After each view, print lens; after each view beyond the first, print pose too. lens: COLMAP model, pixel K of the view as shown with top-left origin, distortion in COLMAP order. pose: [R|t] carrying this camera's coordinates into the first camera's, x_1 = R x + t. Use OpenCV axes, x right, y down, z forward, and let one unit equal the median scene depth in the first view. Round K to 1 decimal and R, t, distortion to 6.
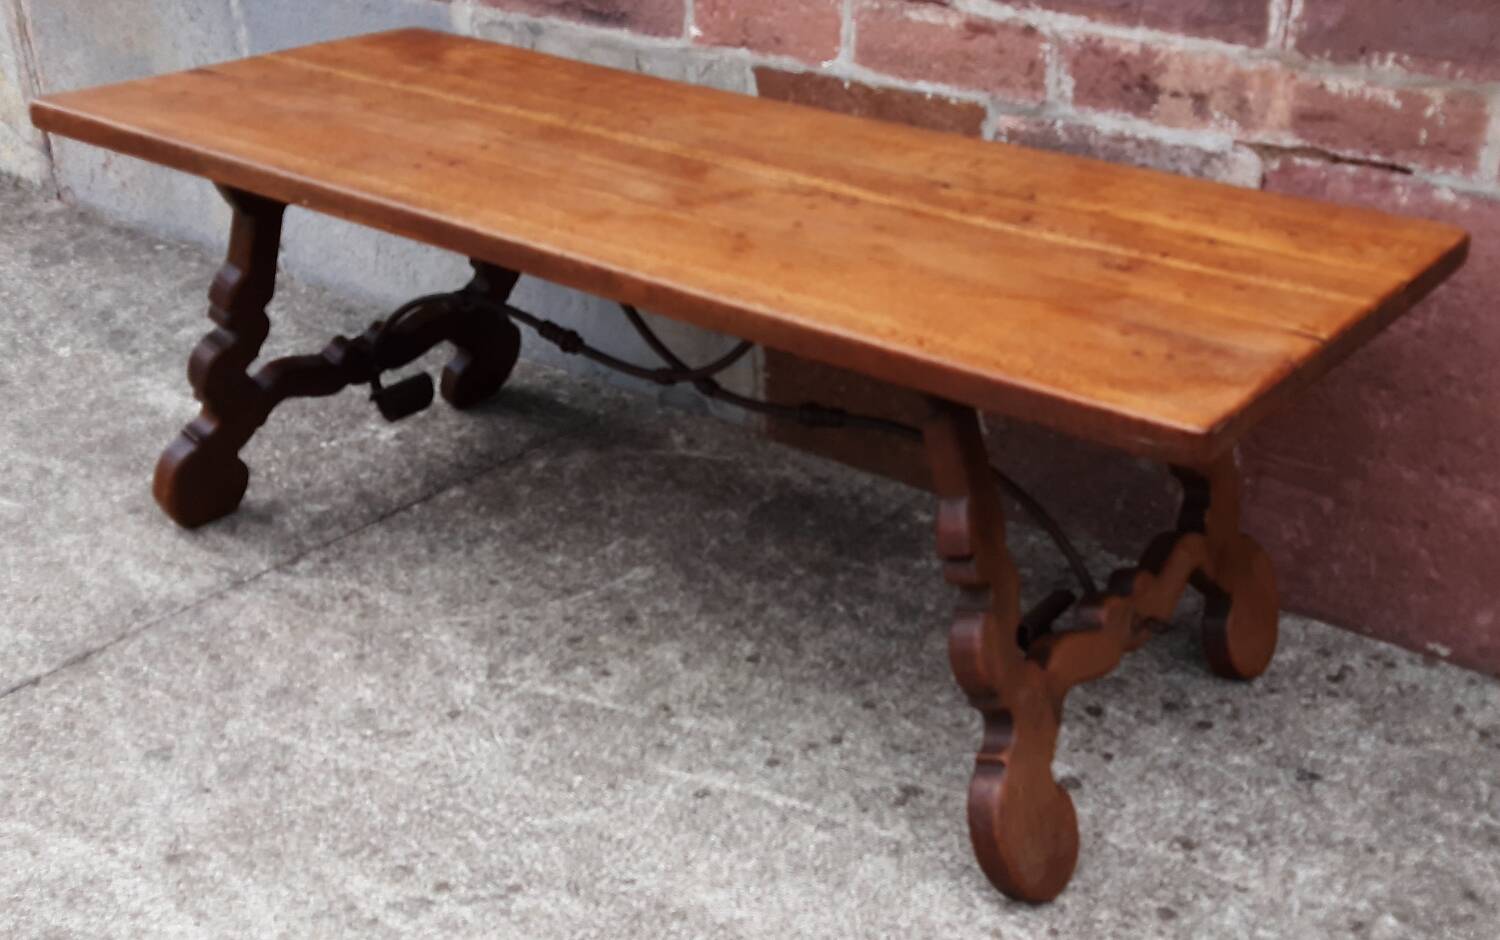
lens RADIAL K [[1726.0, 0, 823.0], [0, 1726.0, 488.5], [0, 0, 1]] dist [0.046309, 0.000000]
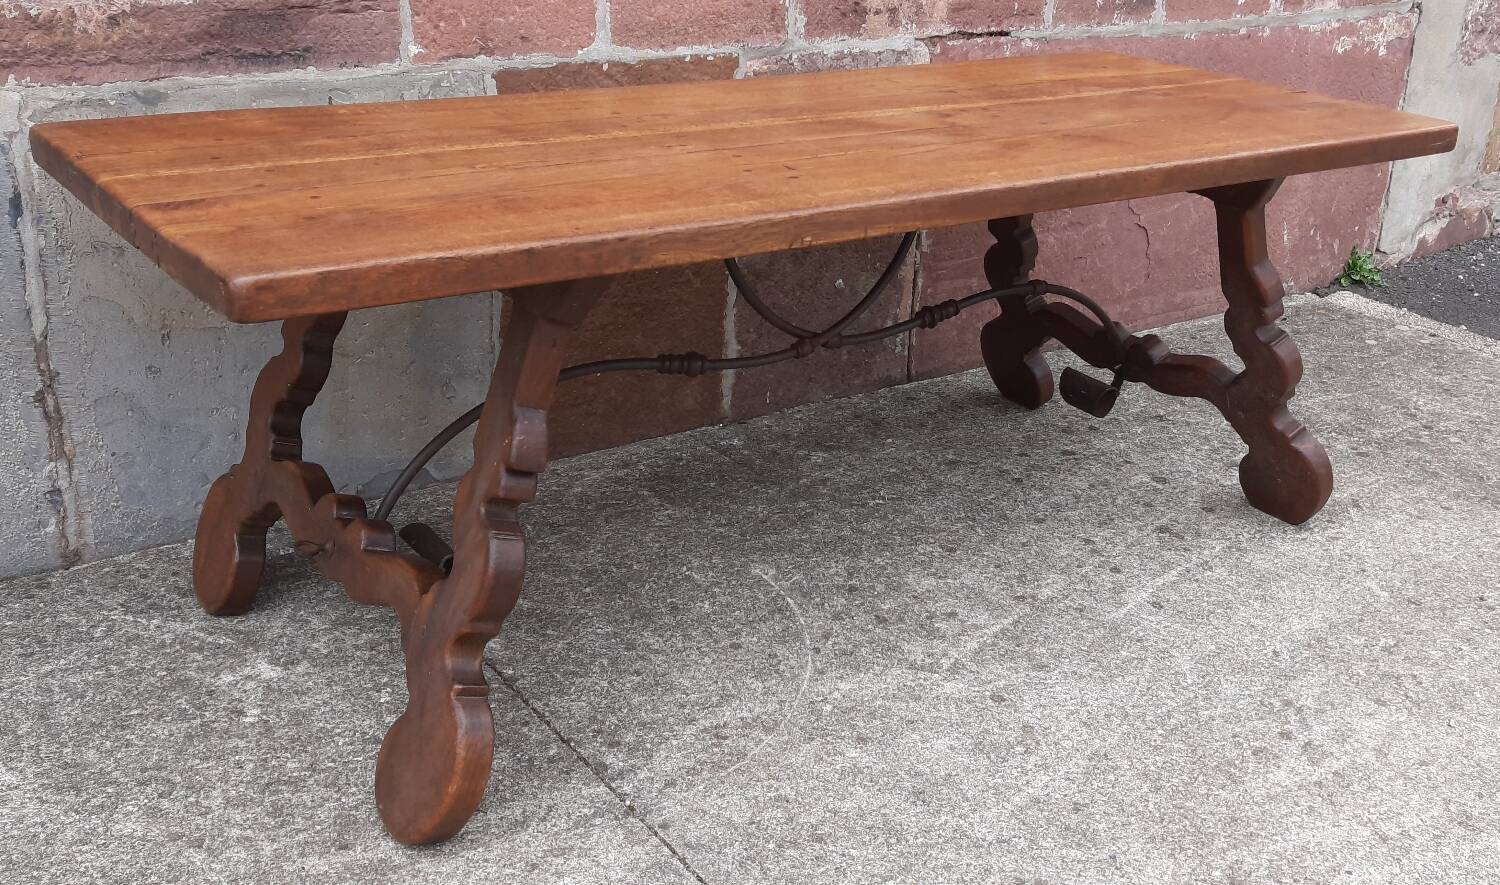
lens RADIAL K [[1508.9, 0, 782.7], [0, 1508.9, 388.9], [0, 0, 1]] dist [0.036189, 0.000000]
pose [[0.305411, -0.339312, 0.889714, -0.910787], [0.378697, 0.900569, 0.213457, -0.243299], [-0.873678, 0.271740, 0.403540, 0.691378]]
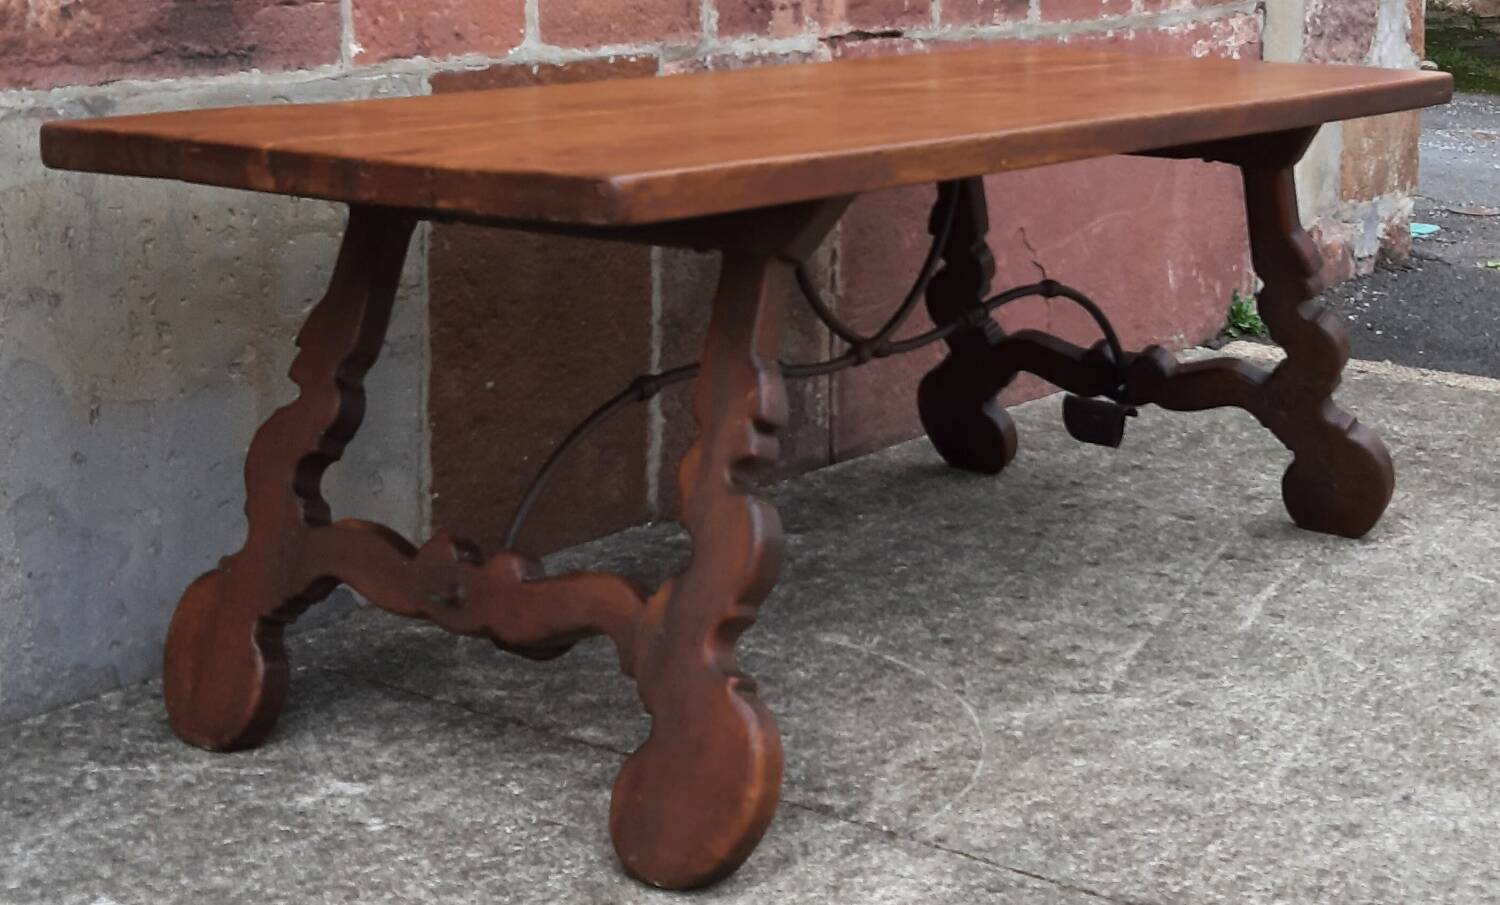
lens RADIAL K [[2343.0, 0, 787.2], [0, 2343.0, 191.5], [0, 0, 1]] dist [0.066134, 0.000000]
pose [[-0.001402, -0.137477, 0.990504, -1.268021], [0.425596, 0.896239, 0.124996, -0.307936], [-0.904912, 0.421730, 0.057253, 0.969037]]
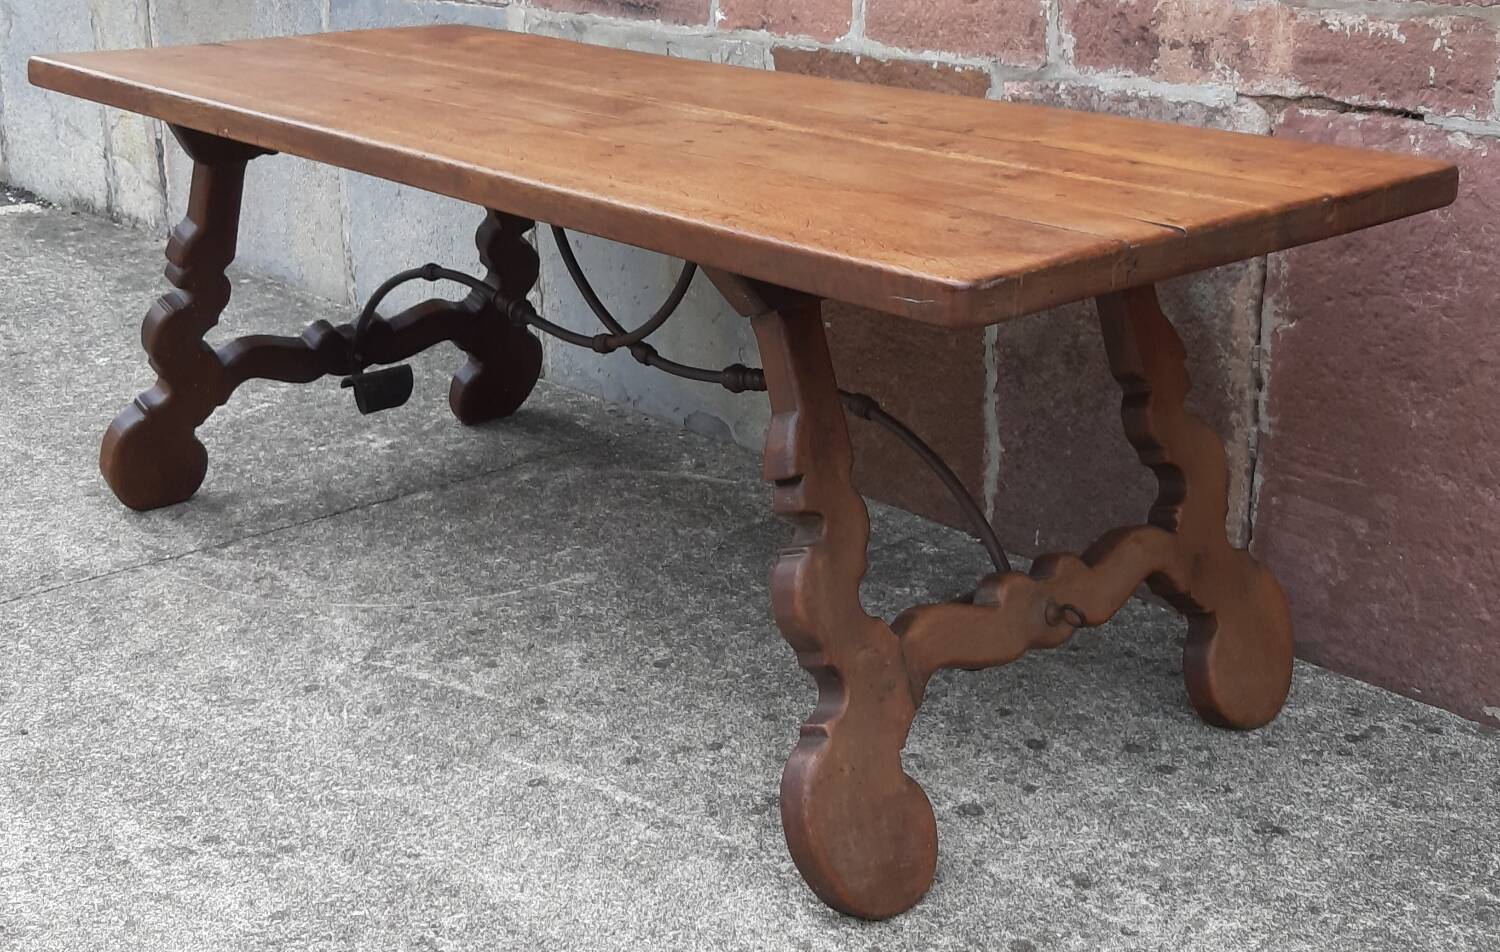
lens RADIAL K [[1994.7, 0, 782.0], [0, 1994.7, 299.5], [0, 0, 1]] dist [0.039523, 0.000000]
pose [[0.977714, 0.031227, -0.207605, 0.224570], [-0.074575, 0.976043, -0.204398, 0.123037], [0.196249, 0.215325, 0.956620, 0.014794]]
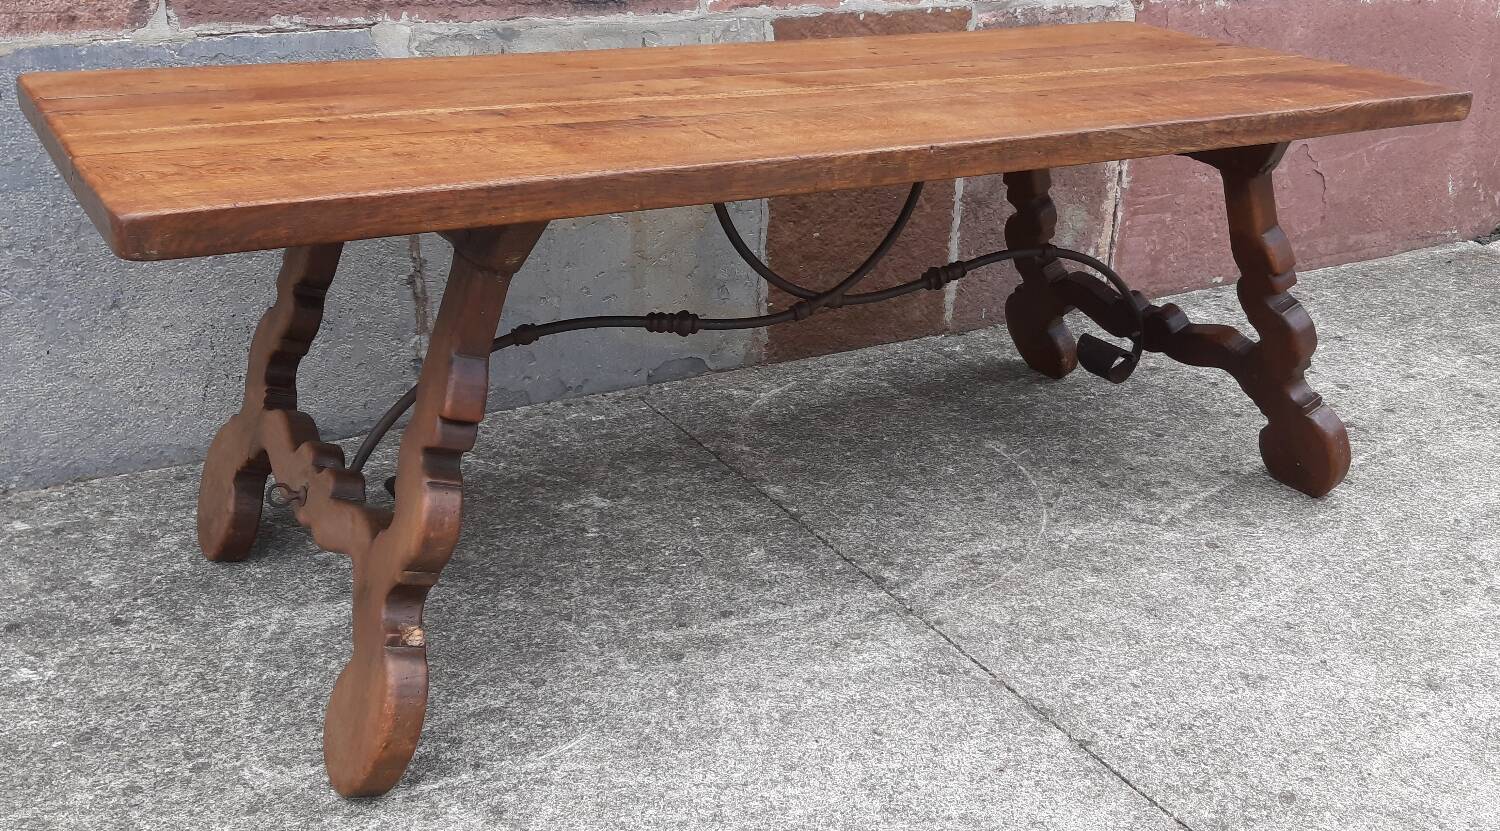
lens RADIAL K [[1435.0, 0, 791.0], [0, 1435.0, 353.9], [0, 0, 1]] dist [0.026741, 0.000000]
pose [[0.390112, -0.319462, 0.863572, -1.049554], [0.379358, 0.910347, 0.165393, -0.233086], [-0.838988, 0.263081, 0.476328, 0.724733]]
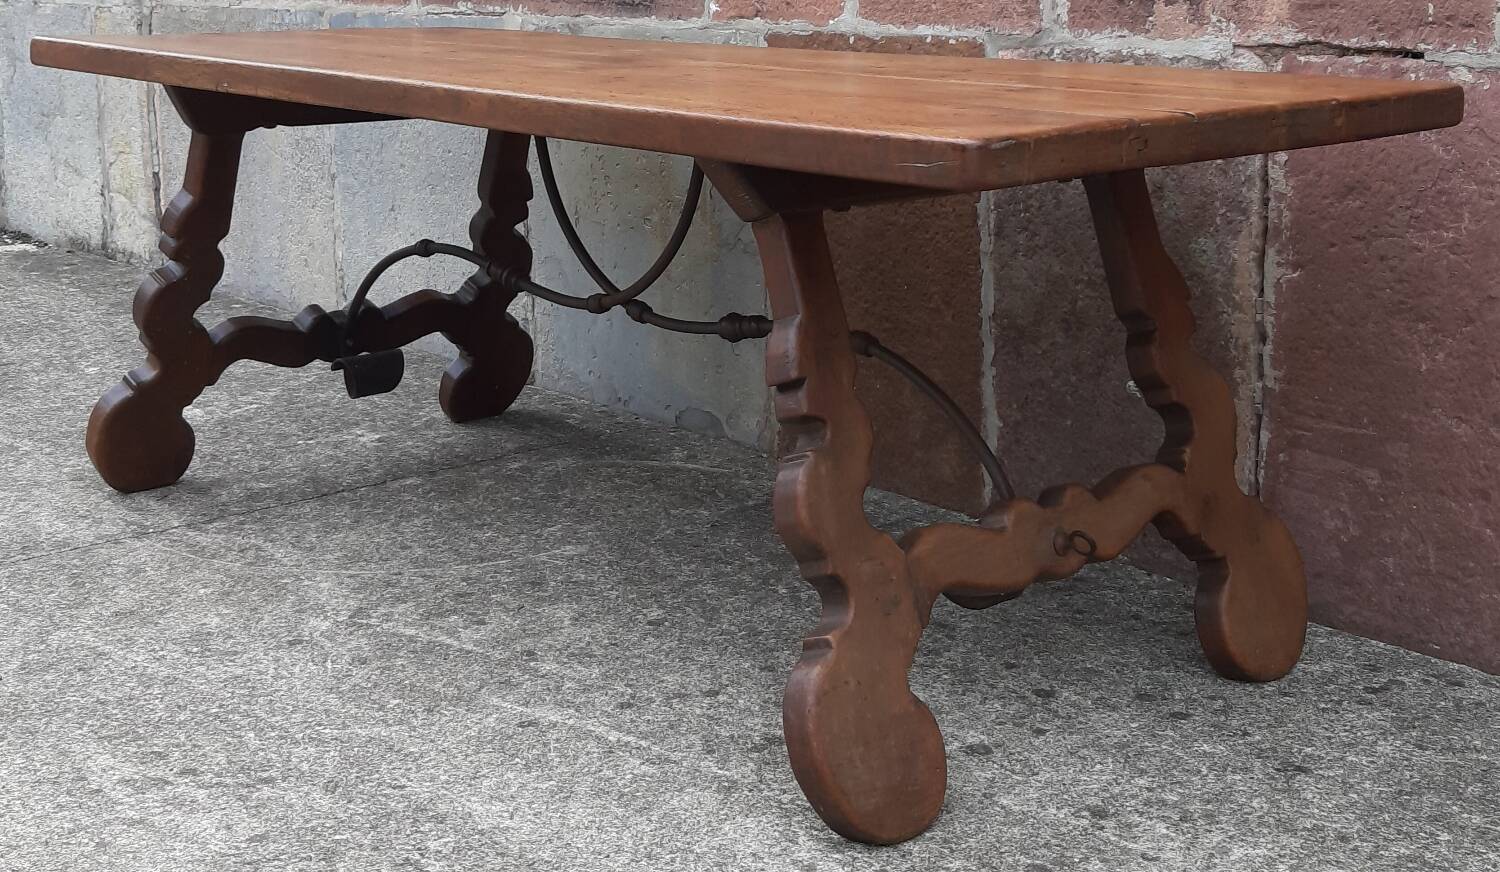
lens RADIAL K [[1955.6, 0, 749.9], [0, 1955.6, 199.5], [0, 0, 1]] dist [0.038079, 0.000000]
pose [[0.976618, 0.011678, -0.214666, 0.211119], [-0.080165, 0.946288, -0.313229, 0.202931], [0.199478, 0.323113, 0.925098, 0.059449]]
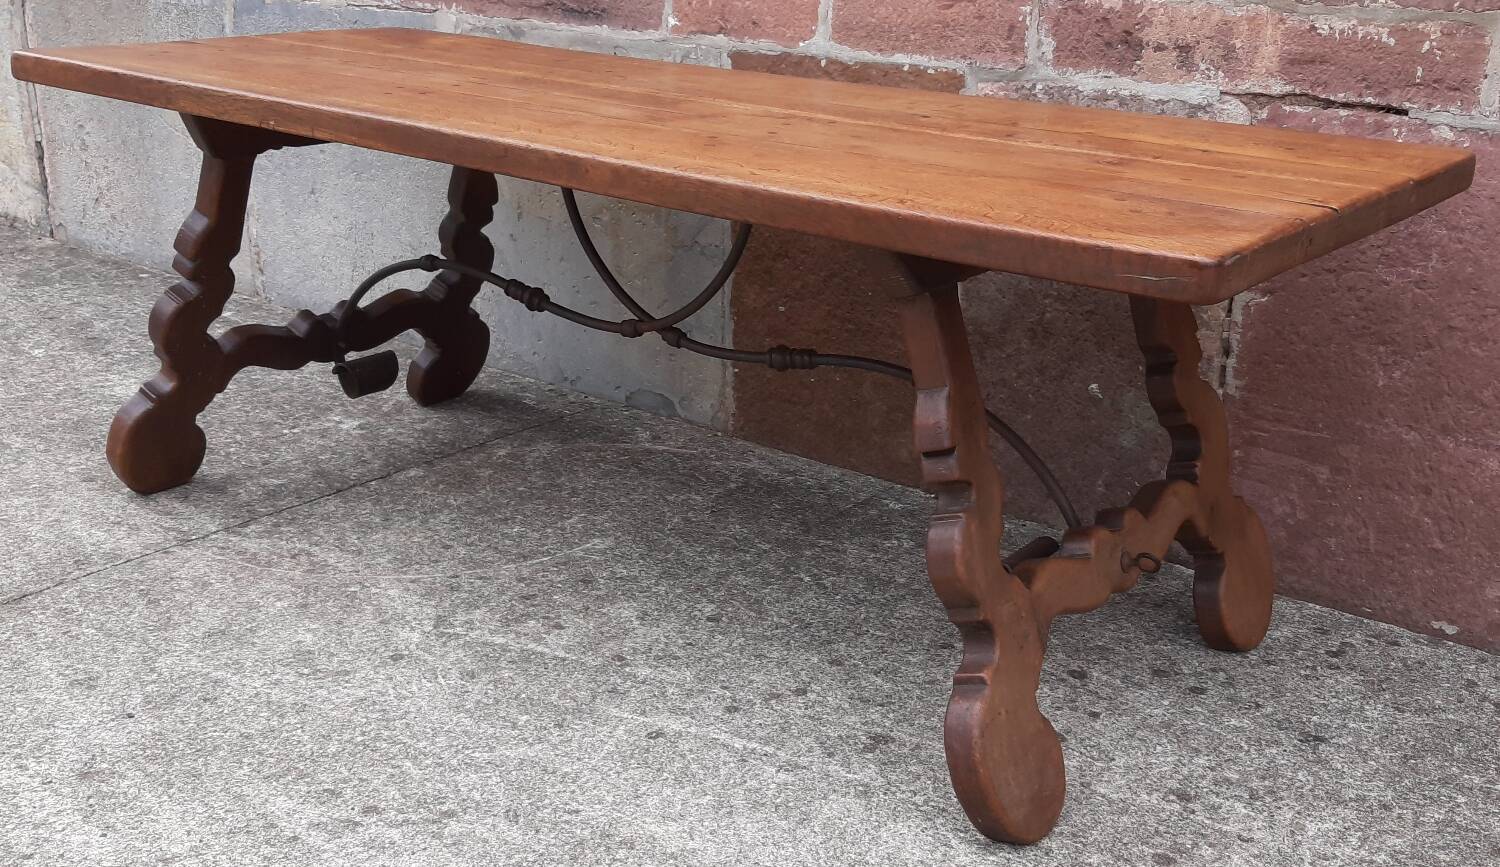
lens RADIAL K [[1659.9, 0, 743.4], [0, 1659.9, 443.6], [0, 0, 1]] dist [0.026665, 0.000000]
pose [[0.999384, 0.020613, -0.028402, -0.000570], [-0.023934, 0.992235, -0.122052, 0.116302], [0.025666, 0.122657, 0.992117, 0.087162]]
